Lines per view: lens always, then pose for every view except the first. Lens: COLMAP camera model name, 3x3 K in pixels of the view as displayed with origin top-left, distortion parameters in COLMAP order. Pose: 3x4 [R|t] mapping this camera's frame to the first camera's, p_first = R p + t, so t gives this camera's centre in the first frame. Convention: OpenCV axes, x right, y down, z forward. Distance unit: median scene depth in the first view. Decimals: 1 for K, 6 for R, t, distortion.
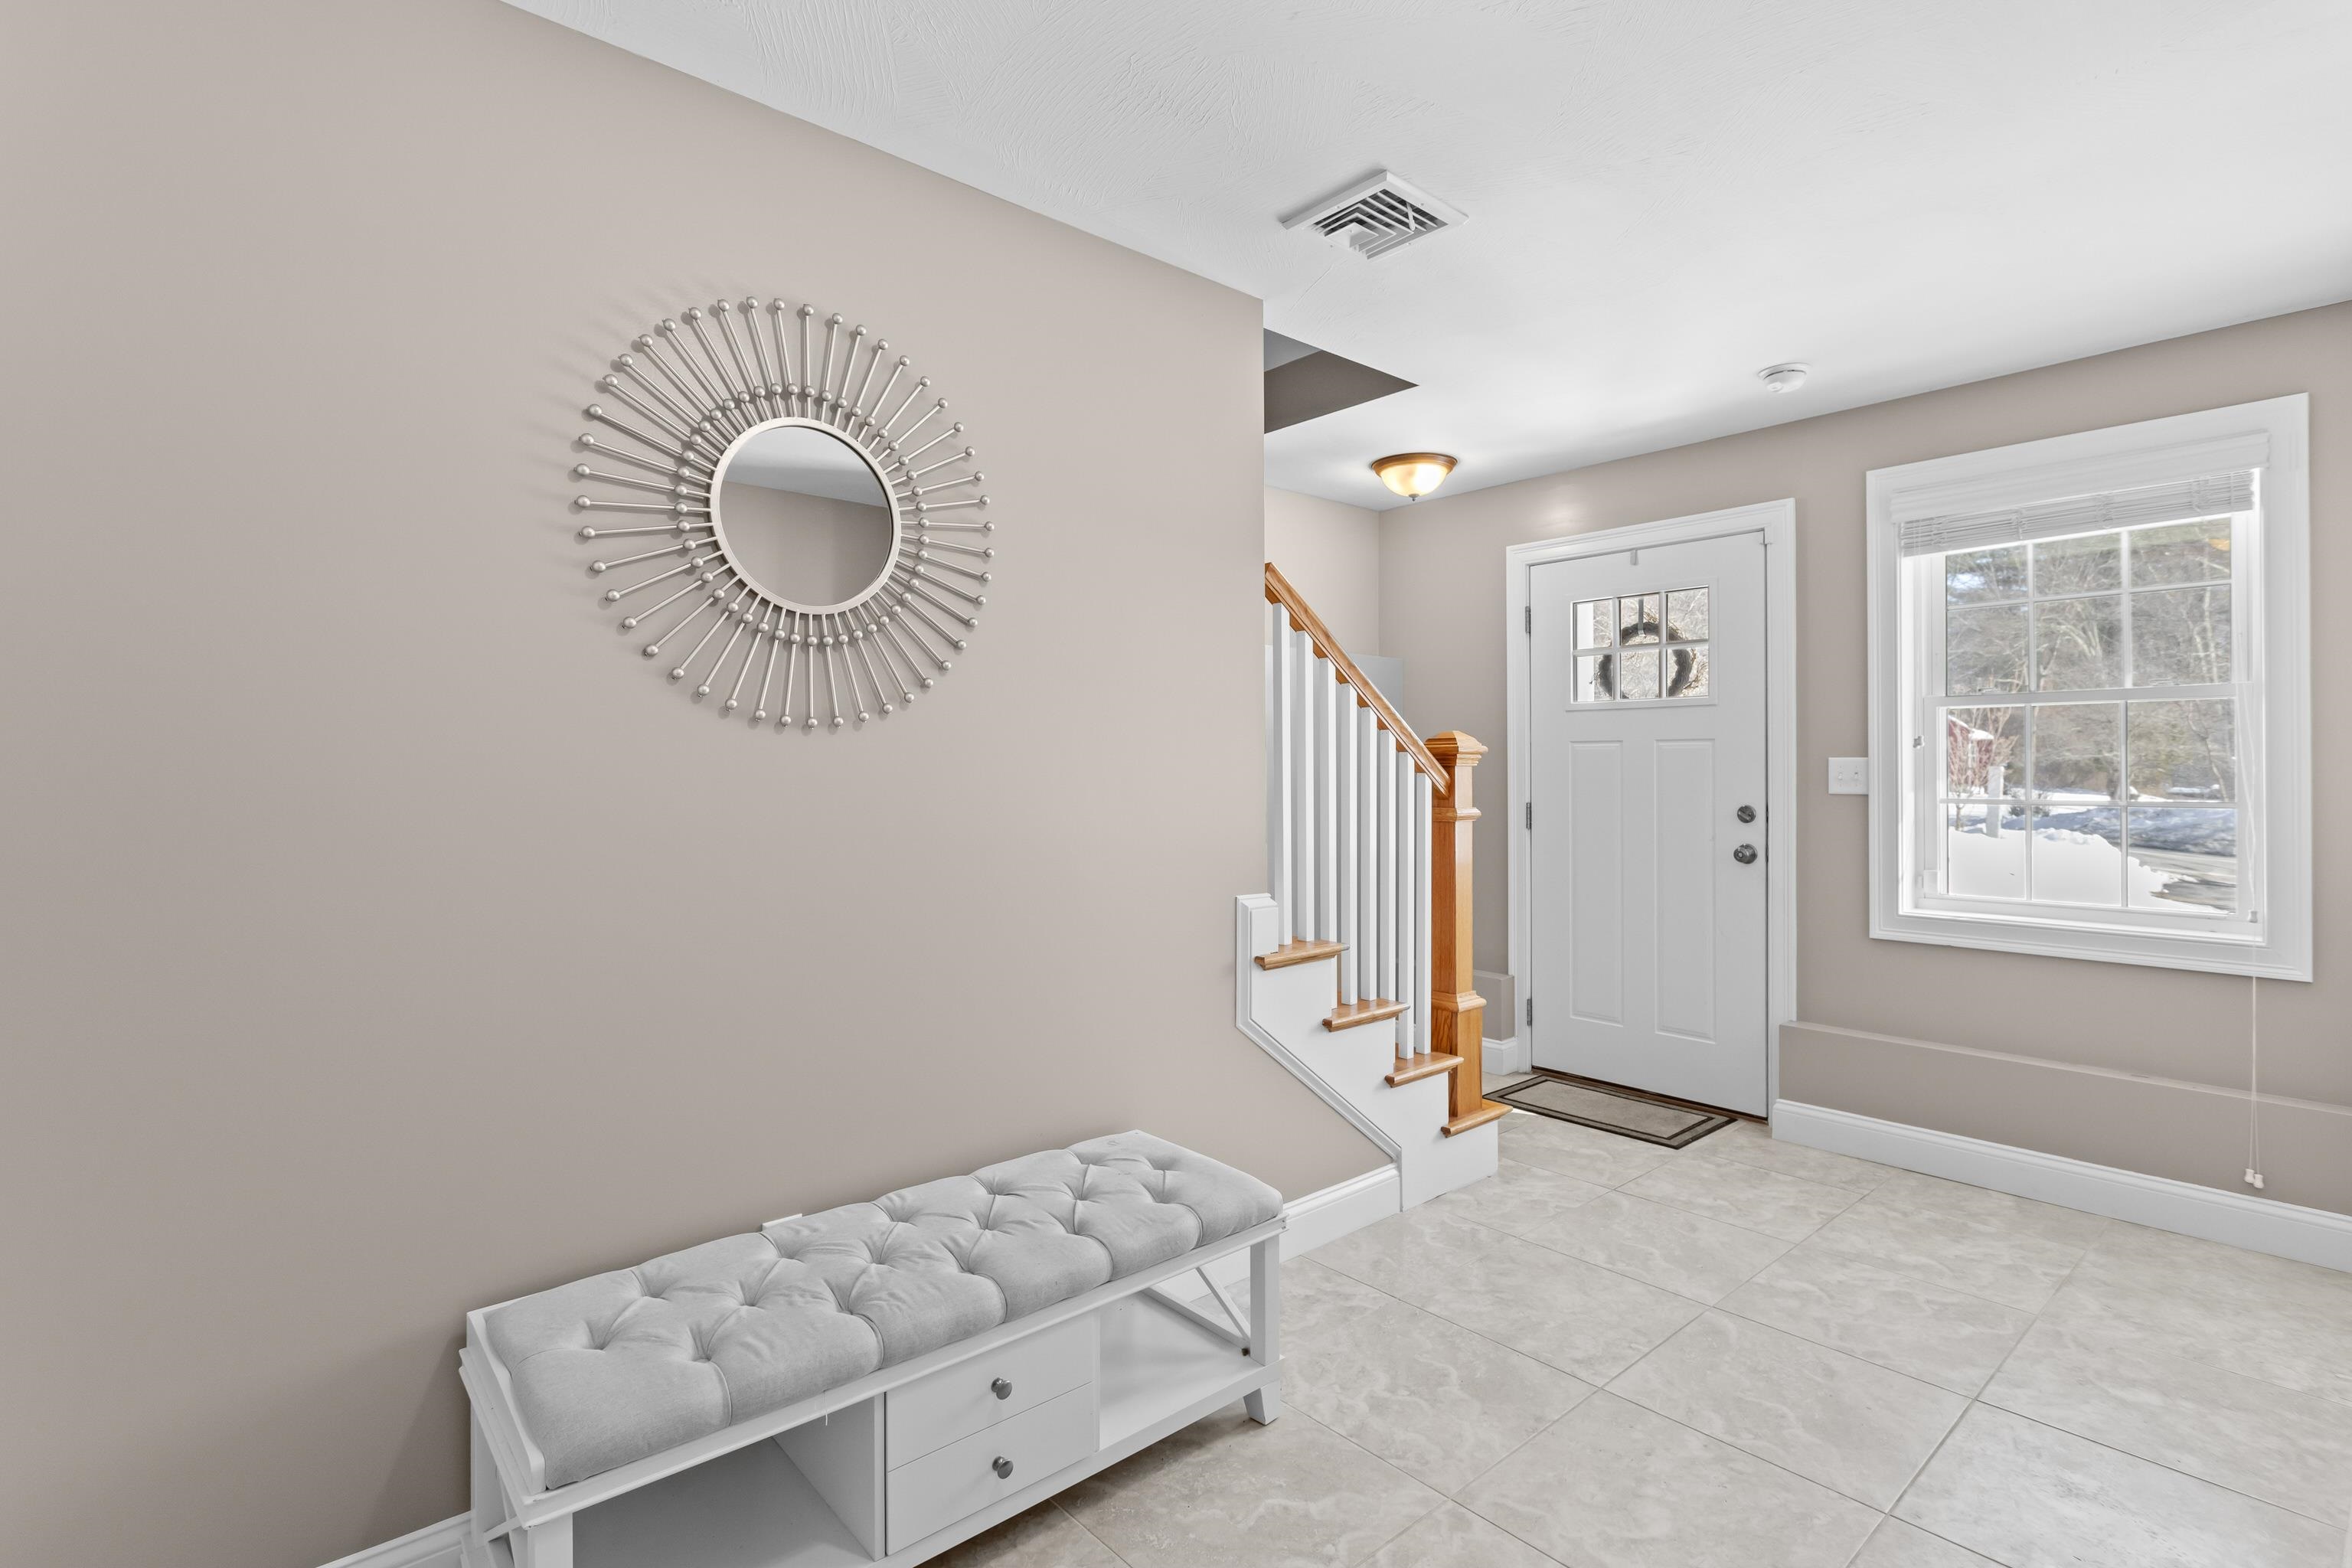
lens RADIAL K [[1122.9, 0, 1171.3], [0, 1122.9, 771.6], [0, 0, 1]] dist [0.000266, -0.000131]
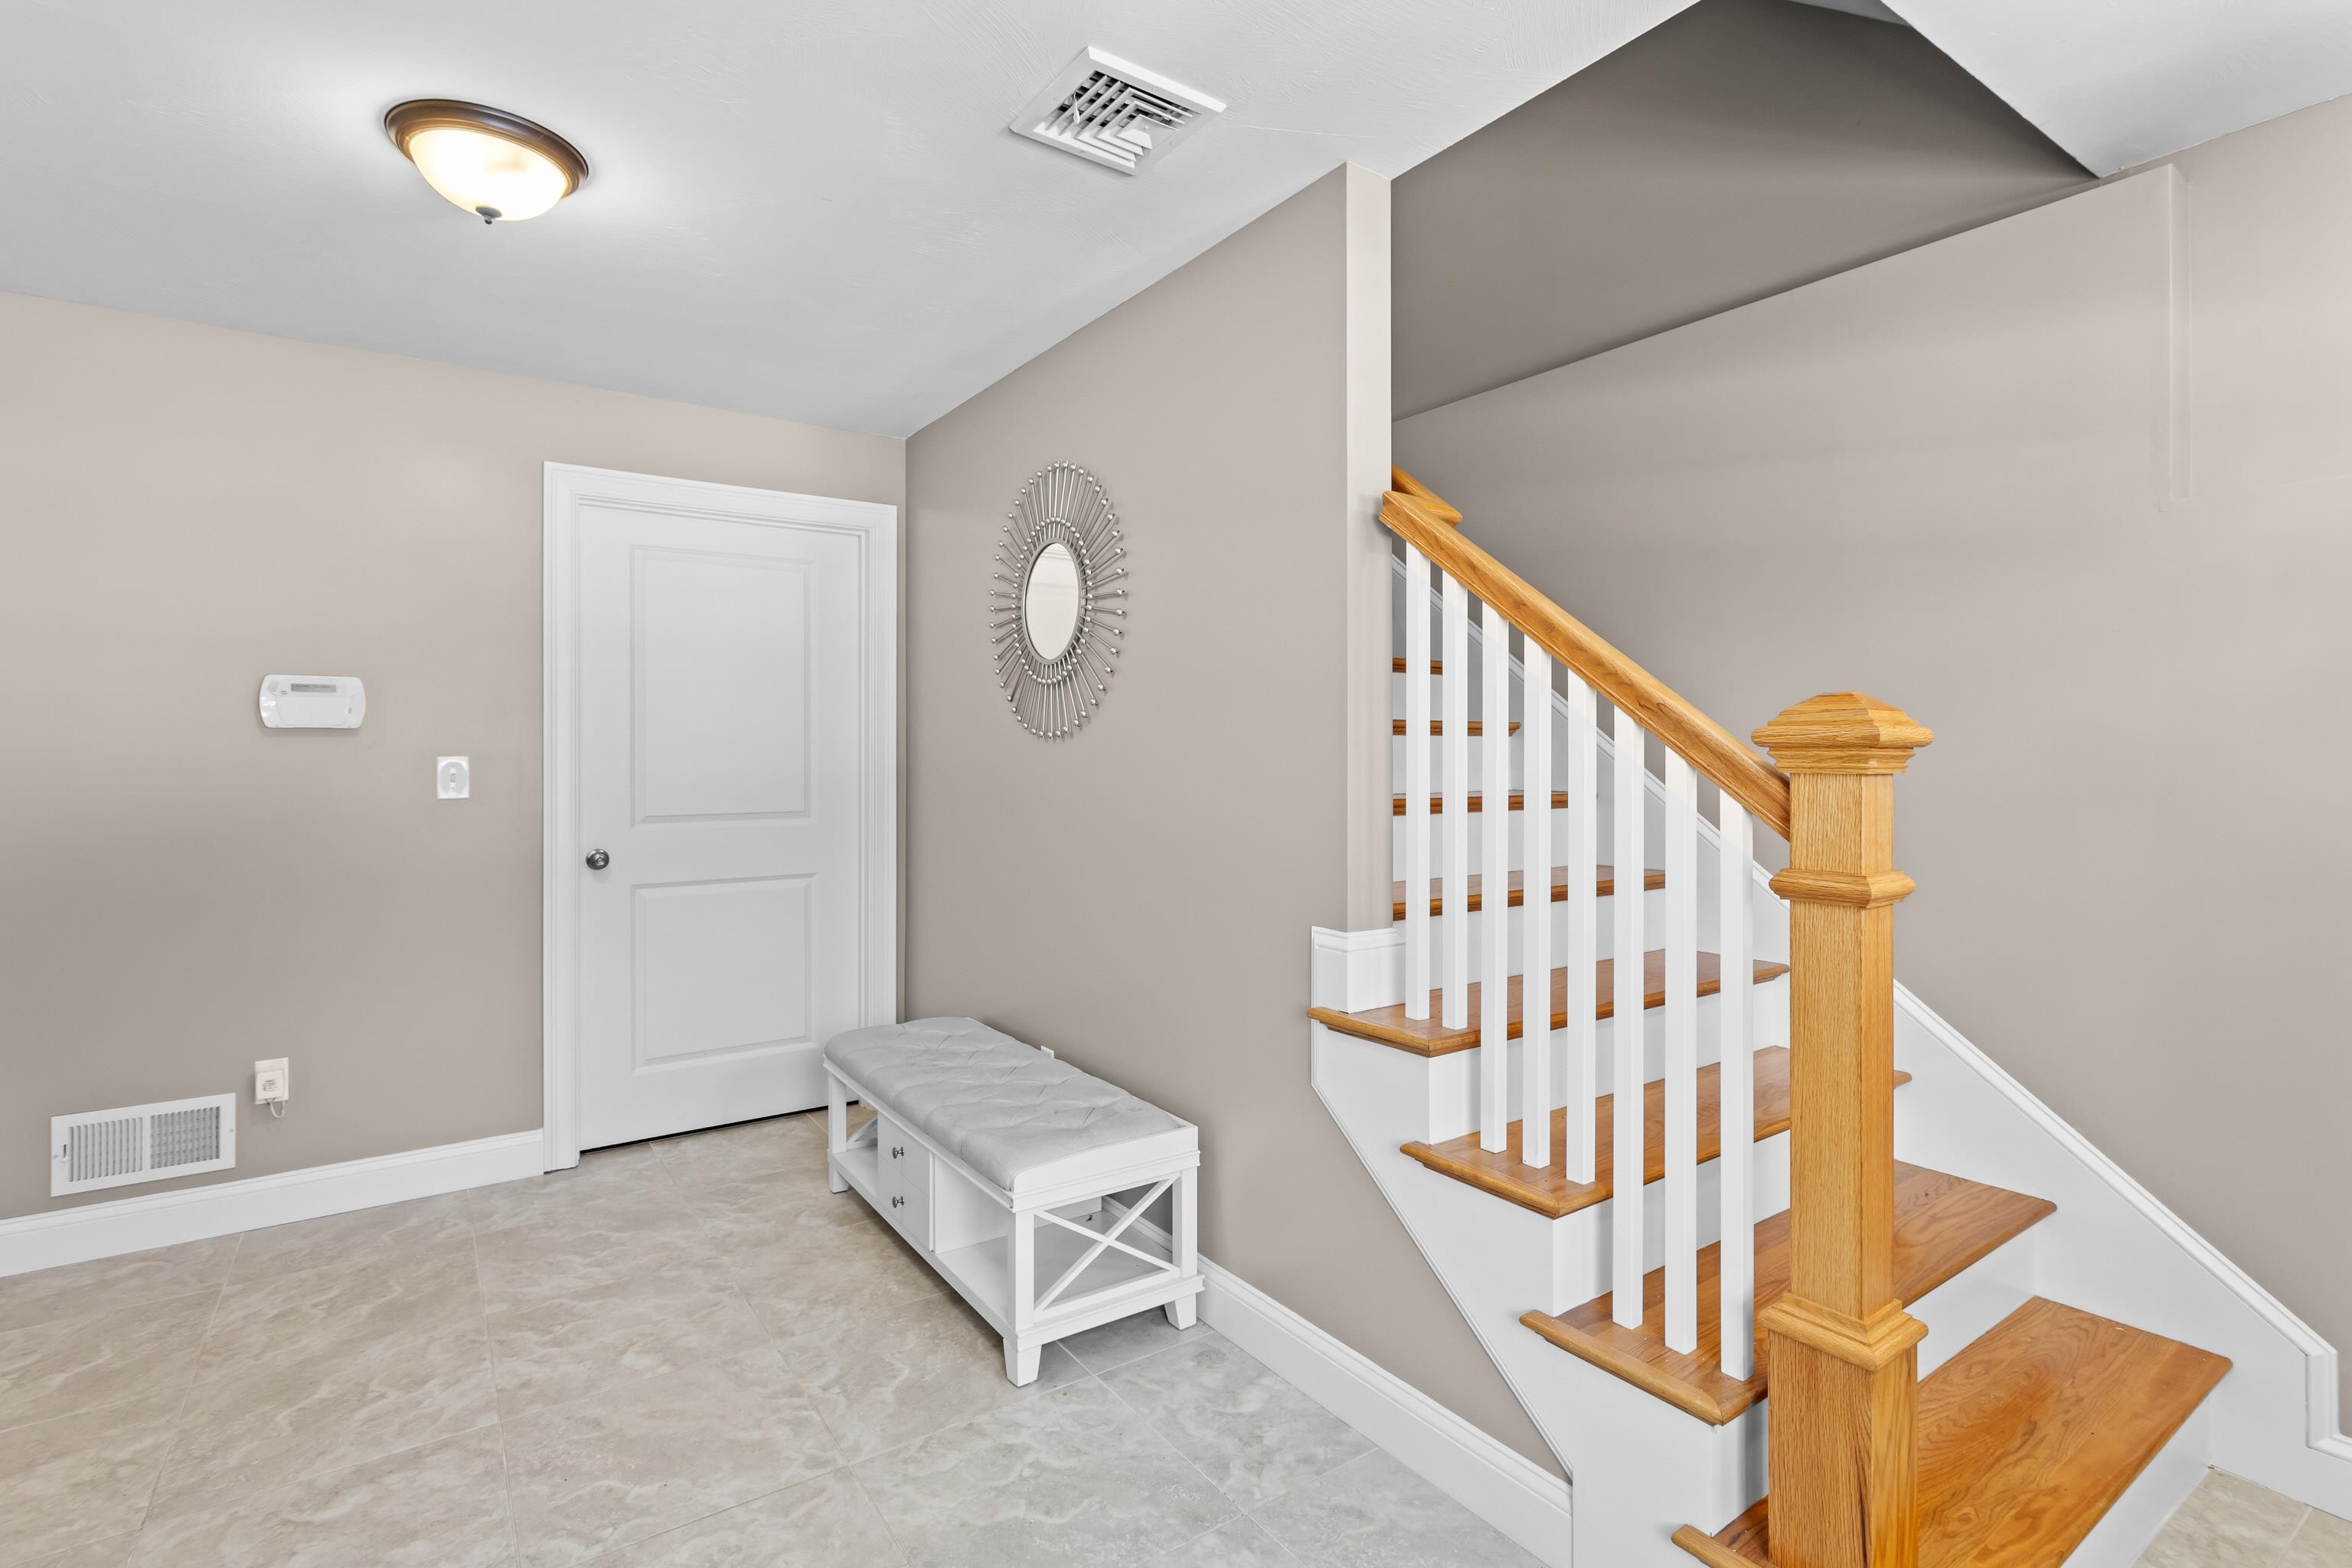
lens RADIAL K [[1122.9, 0, 1206.9], [0, 1122.9, 753.5], [0, 0, 1]] dist [0.000266, -0.000131]
pose [[-0.099743, 0.001144, -0.995013, 1.196473], [-0.003843, 0.999991, 0.001535, -0.023406], [0.995006, 0.003976, -0.099738, 1.360003]]
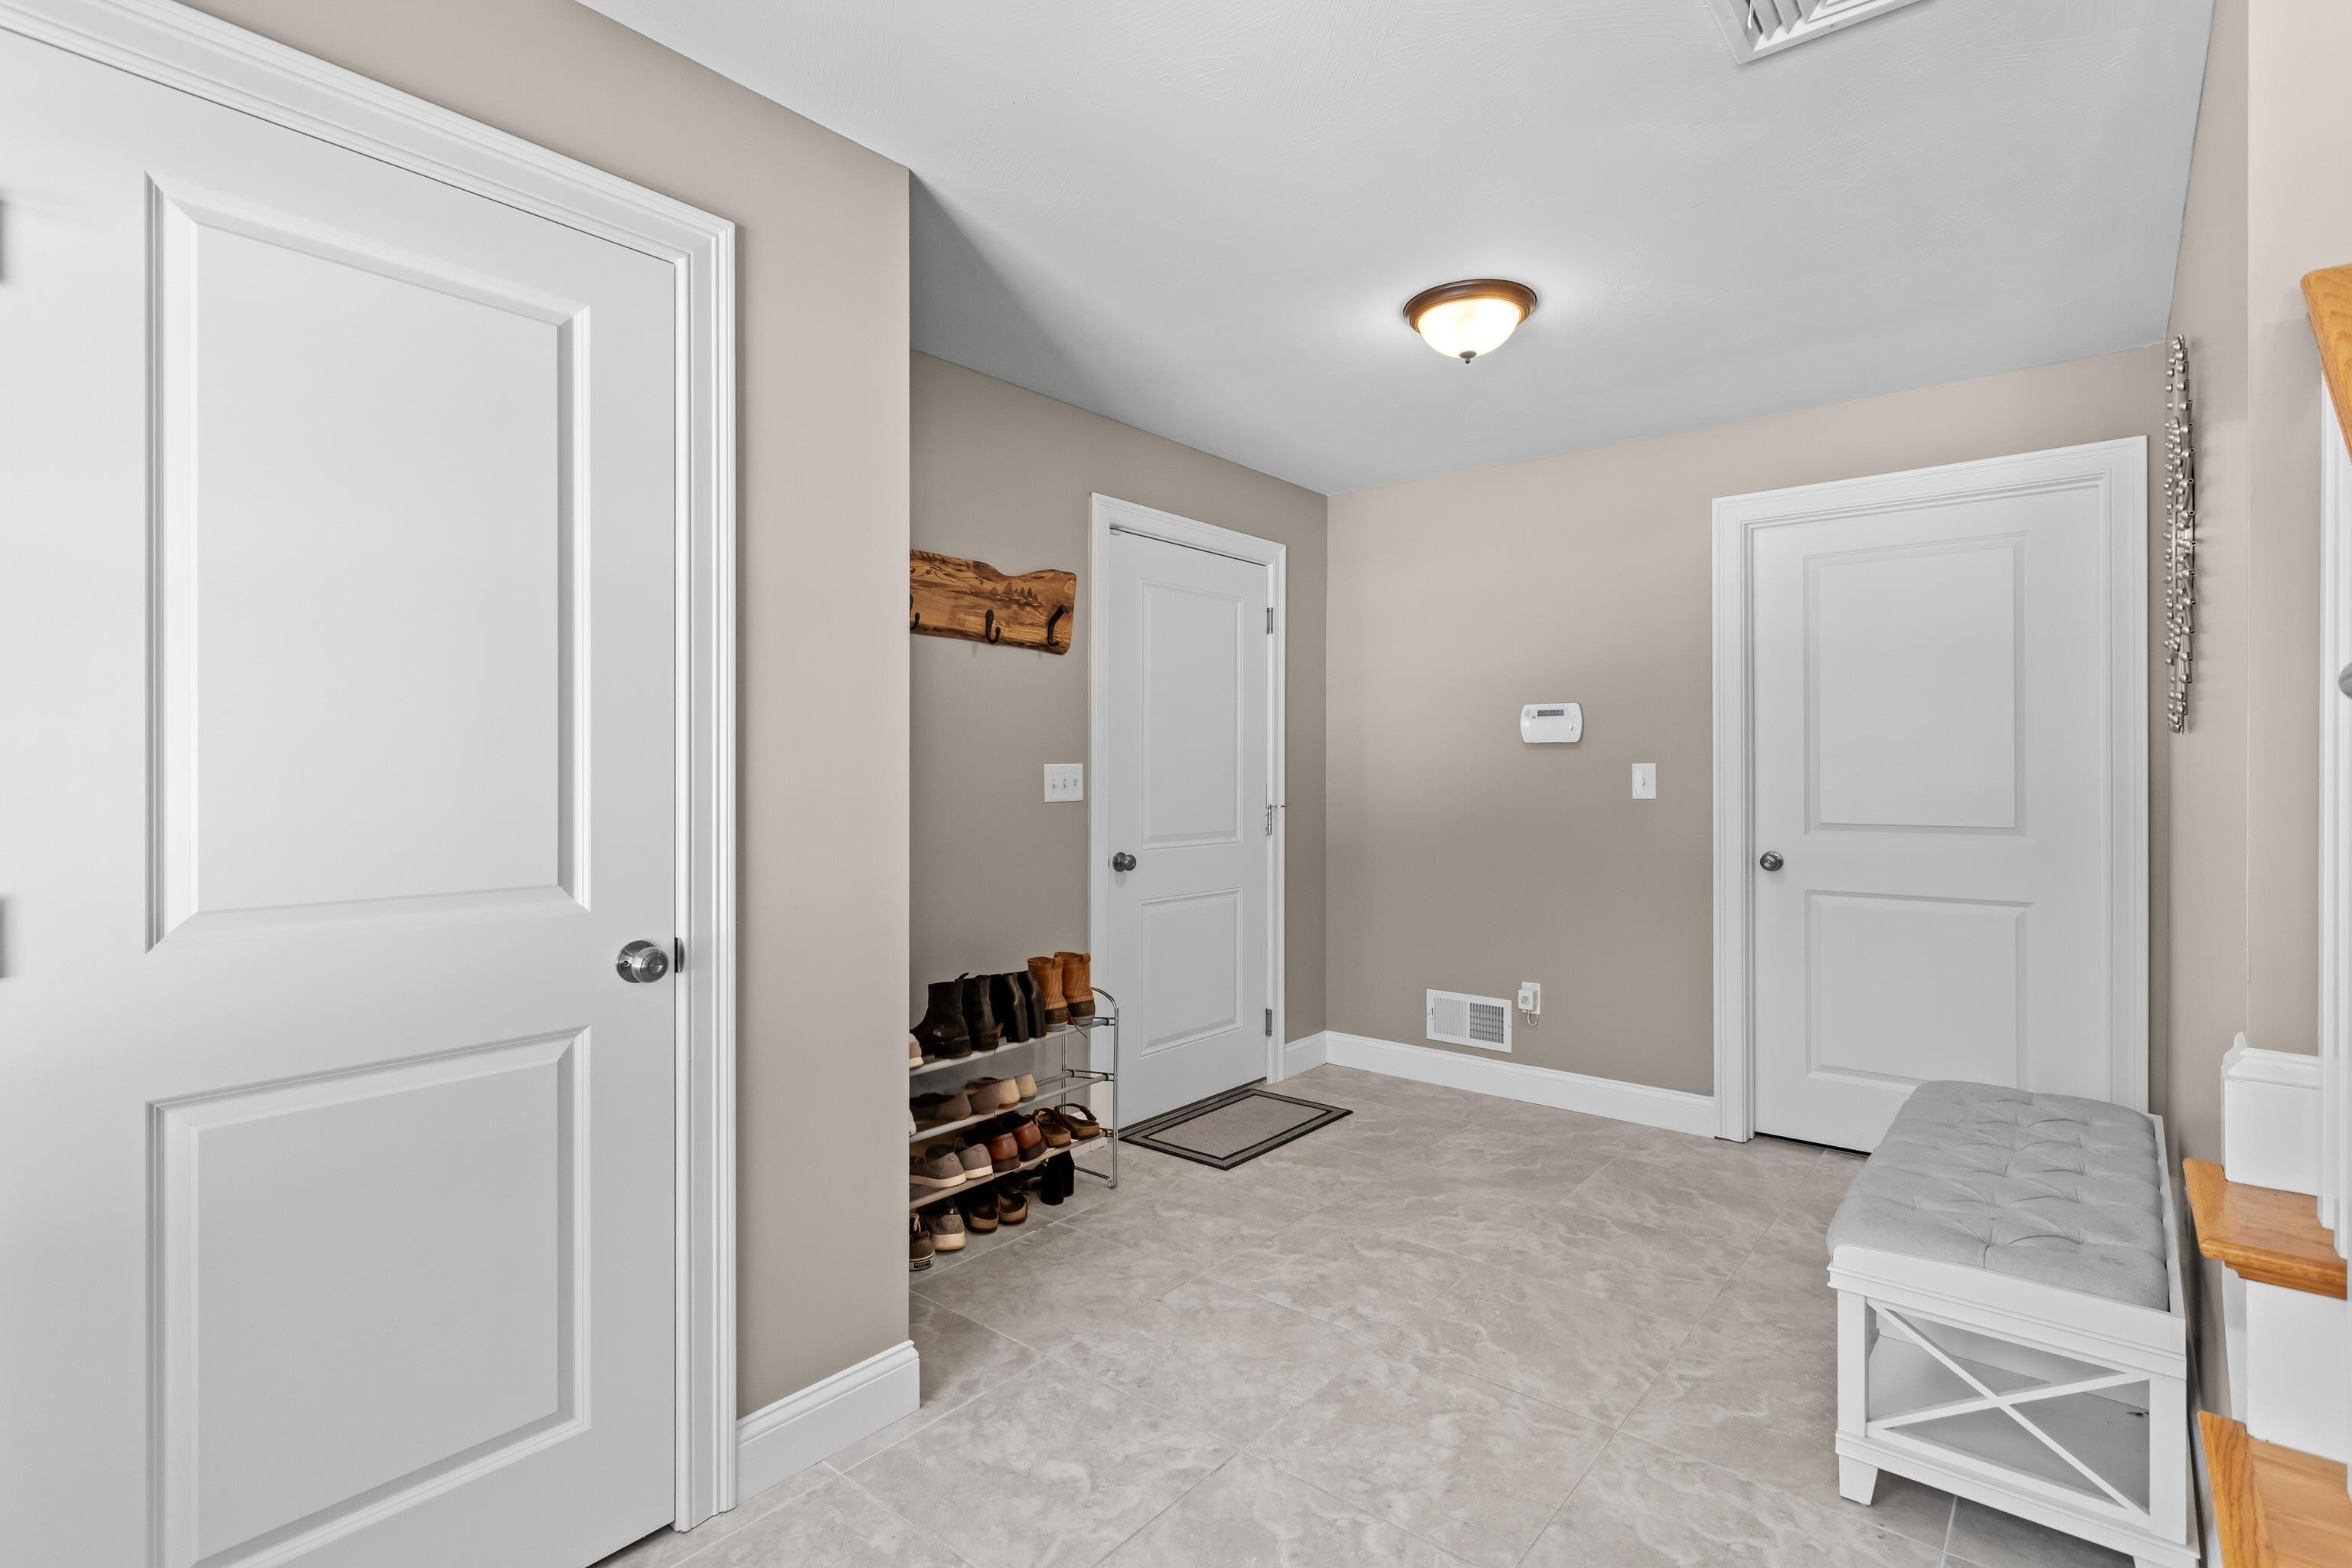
lens RADIAL K [[1122.9, 0, 1167.4], [0, 1122.9, 776.0], [0, 0, 1]] dist [0.000266, -0.000131]
pose [[-0.988381, 0.000397, -0.151998, 0.810532], [-0.000963, 0.999960, 0.008876, -0.007796], [0.151995, 0.008920, -0.988341, 1.913425]]
